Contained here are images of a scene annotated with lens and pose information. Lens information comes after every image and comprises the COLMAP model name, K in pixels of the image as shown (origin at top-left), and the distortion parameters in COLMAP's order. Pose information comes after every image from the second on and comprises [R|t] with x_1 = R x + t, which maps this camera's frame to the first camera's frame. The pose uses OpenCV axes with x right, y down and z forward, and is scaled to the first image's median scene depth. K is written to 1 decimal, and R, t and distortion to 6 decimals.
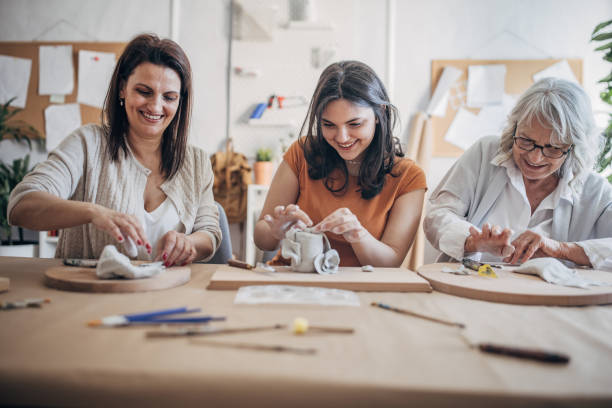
lens RADIAL K [[712.6, 0, 291.9], [0, 712.6, 224.6], [0, 0, 1]] dist [-0.000453, -0.015097]
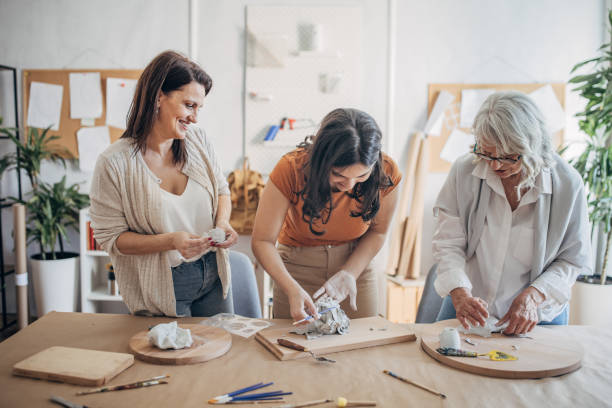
lens RADIAL K [[823.1, 0, 272.9], [0, 823.1, 203.5], [0, 0, 1]] dist [0.009715, 0.003015]
pose [[0.999901, -0.013221, 0.004913, -0.054050], [0.012735, 0.995997, 0.088476, -0.166197], [-0.006063, -0.088404, 0.996066, -0.288515]]
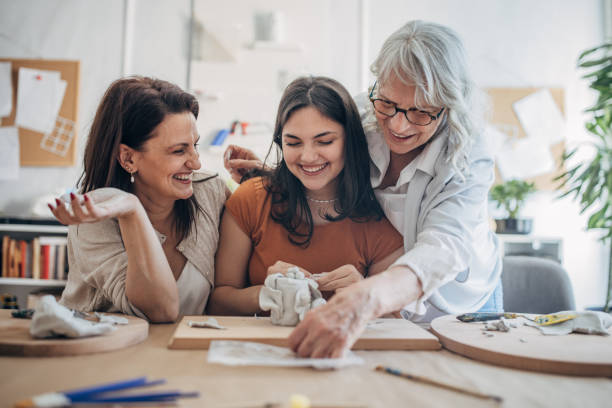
lens RADIAL K [[730.4, 0, 306.0], [0, 730.4, 204.0], [0, 0, 1]] dist [0.000658, -0.028410]
pose [[0.996287, 0.005944, 0.085888, -0.017505], [0.000413, 0.997272, -0.073815, -0.005936], [-0.086093, 0.073576, 0.993567, 0.070654]]
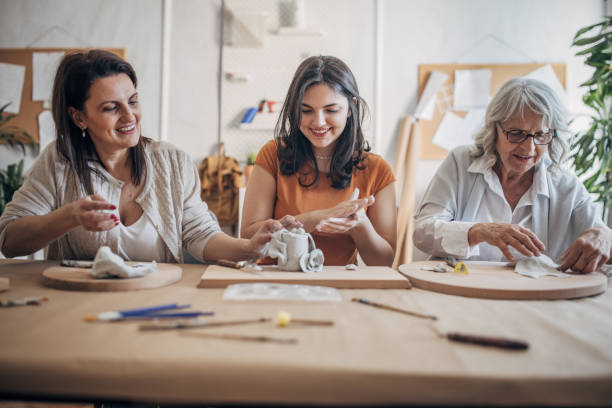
lens RADIAL K [[722.5, 0, 296.1], [0, 722.5, 222.3], [0, 0, 1]] dist [-0.001609, 0.011653]
pose [[0.999912, -0.007147, 0.011217, 0.007128], [0.007238, 0.999941, -0.008093, 0.001991], [-0.011158, 0.008174, 0.999904, -0.031886]]
